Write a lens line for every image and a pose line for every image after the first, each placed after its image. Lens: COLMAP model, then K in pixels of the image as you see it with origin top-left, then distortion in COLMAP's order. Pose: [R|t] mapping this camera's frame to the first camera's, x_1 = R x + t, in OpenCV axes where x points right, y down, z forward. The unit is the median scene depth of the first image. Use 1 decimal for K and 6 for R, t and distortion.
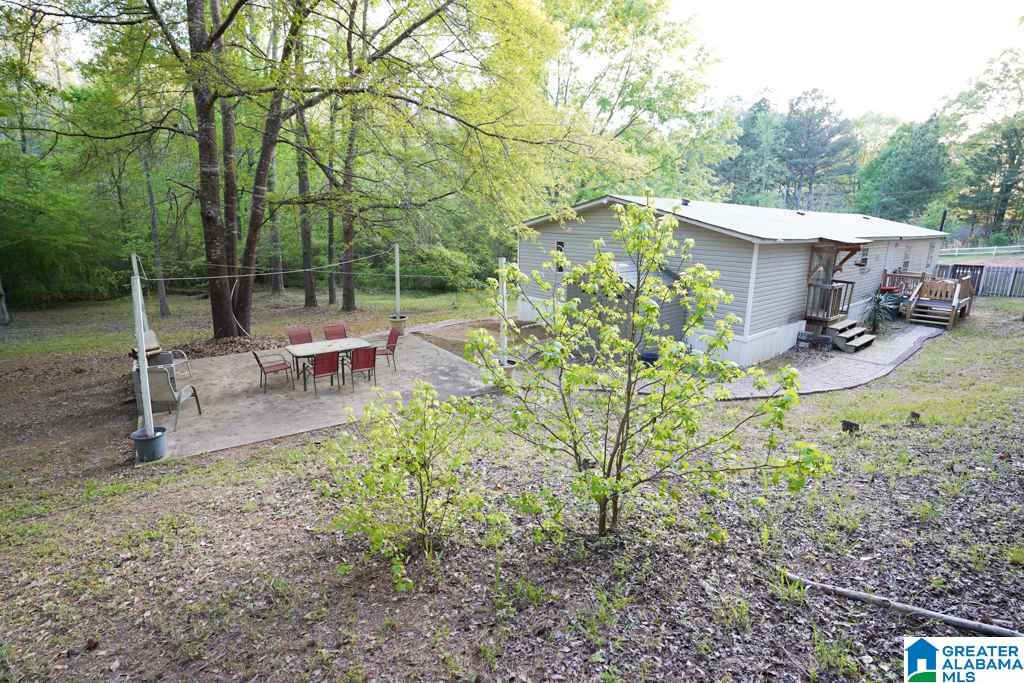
lens RADIAL K [[509.4, 0, 509.6], [0, 509.4, 339.8], [0, 0, 1]] dist [-0.067683, 0.033921]
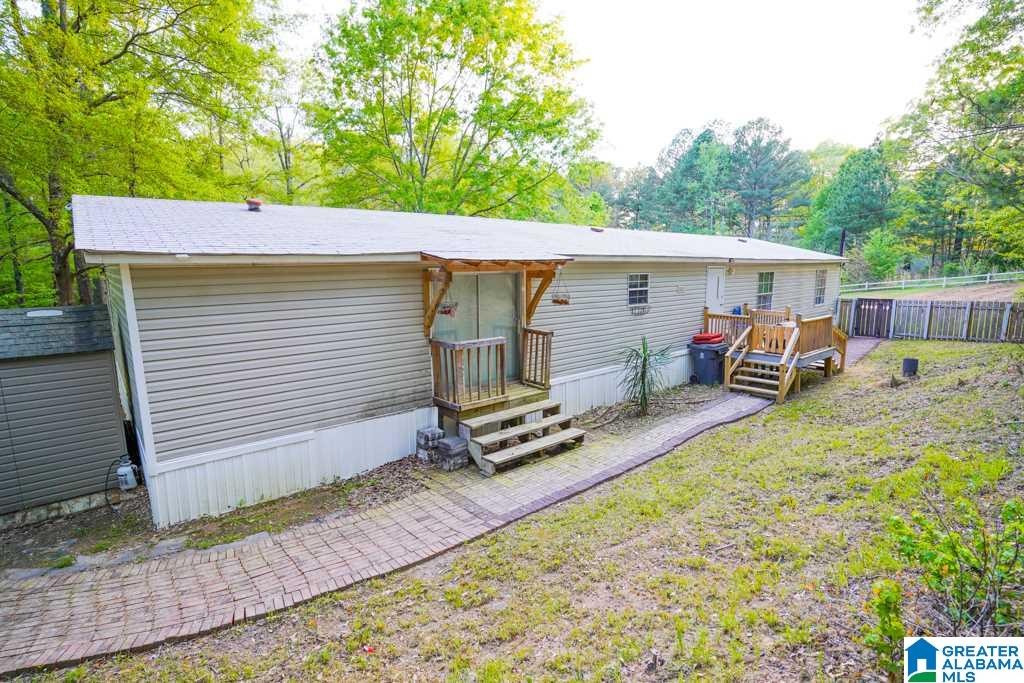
lens RADIAL K [[503.9, 0, 508.6], [0, 503.9, 339.5], [0, 0, 1]] dist [-0.077913, 0.037517]
pose [[0.999850, -0.015676, -0.007319, 0.902133], [0.015028, 0.996557, -0.081532, -0.087631], [0.008572, 0.081410, 0.996644, 0.607586]]
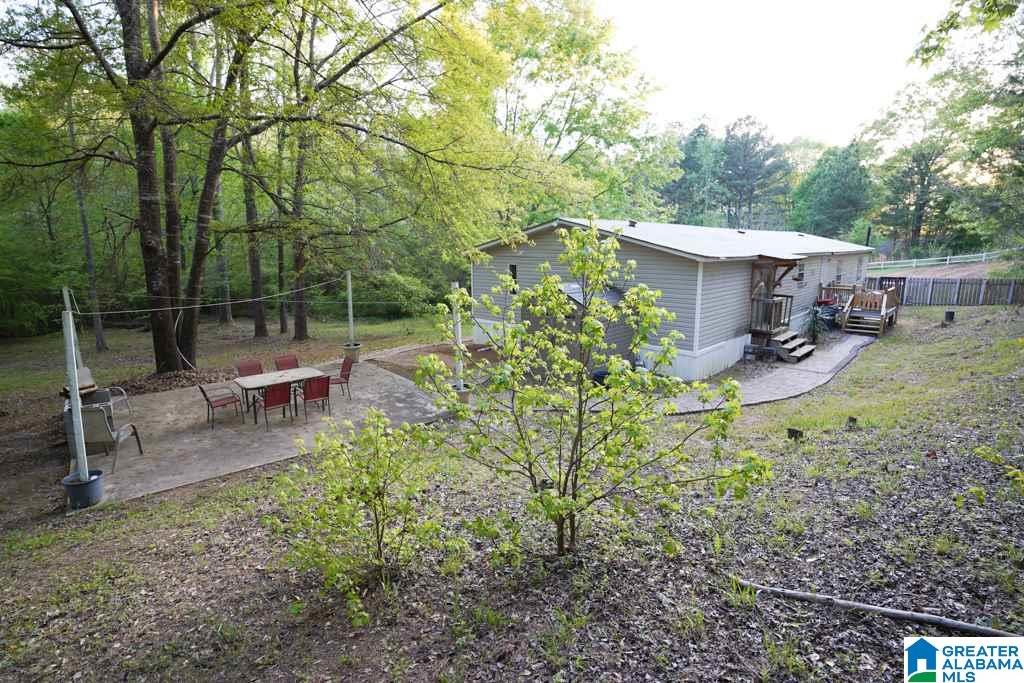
lens RADIAL K [[509.4, 0, 509.6], [0, 509.4, 339.8], [0, 0, 1]] dist [-0.067683, 0.033921]
pose [[0.995873, -0.034170, 0.084084, 0.003354], [0.037886, 0.998357, -0.042992, -0.000320], [-0.082477, 0.046000, 0.995531, -0.003186]]
